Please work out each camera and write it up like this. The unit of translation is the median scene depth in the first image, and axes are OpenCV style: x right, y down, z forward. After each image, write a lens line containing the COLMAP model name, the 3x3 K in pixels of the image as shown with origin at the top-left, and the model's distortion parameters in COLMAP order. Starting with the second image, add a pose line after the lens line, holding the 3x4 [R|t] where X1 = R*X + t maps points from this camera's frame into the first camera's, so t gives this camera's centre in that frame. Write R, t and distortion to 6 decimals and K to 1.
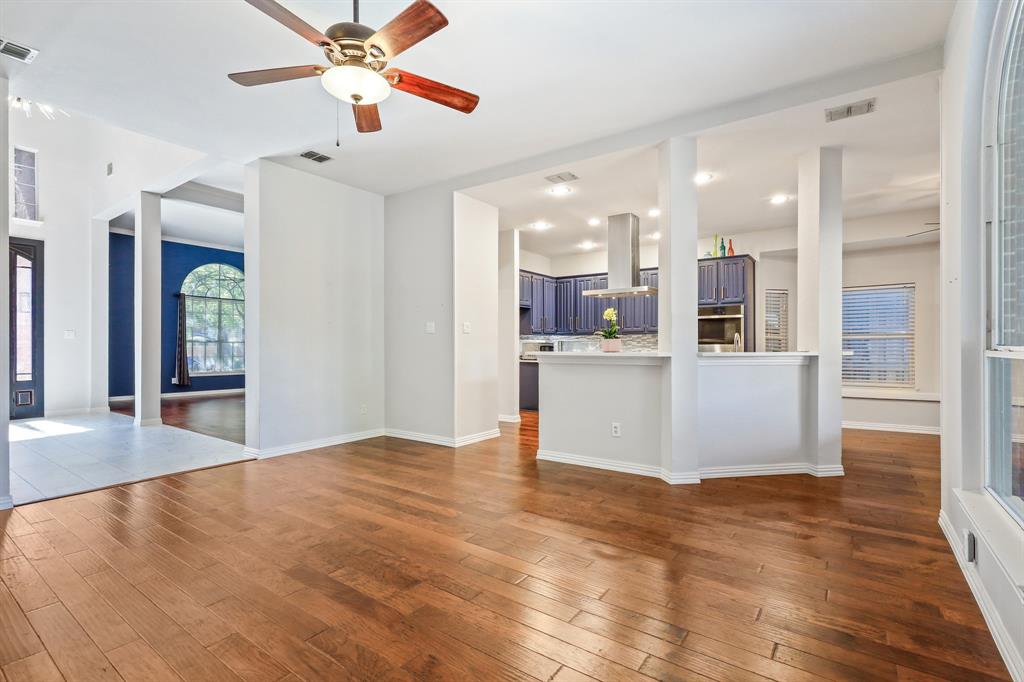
lens RADIAL K [[486.8, 0, 514.4], [0, 486.8, 343.6], [0, 0, 1]] dist [-0.003405, 0.000593]
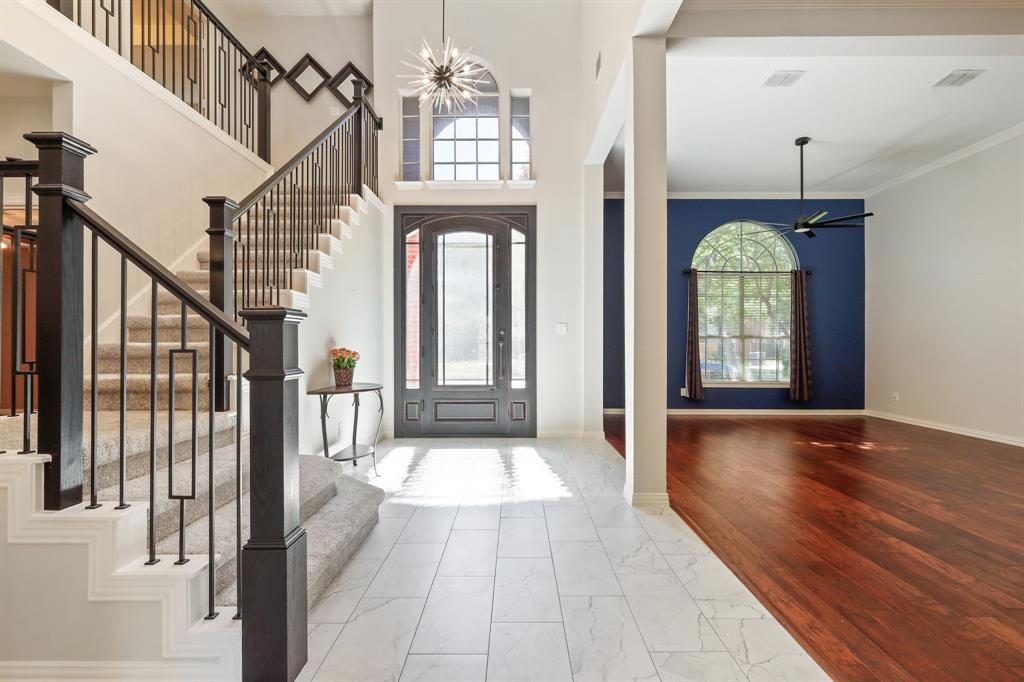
lens RADIAL K [[486.8, 0, 511.8], [0, 486.8, 337.7], [0, 0, 1]] dist [-0.003405, 0.000593]
pose [[0.590220, -0.000622, -0.807242, -0.290474], [0.000150, 1.000000, -0.000661, -0.003370], [0.807243, 0.000269, 0.590220, 0.399854]]
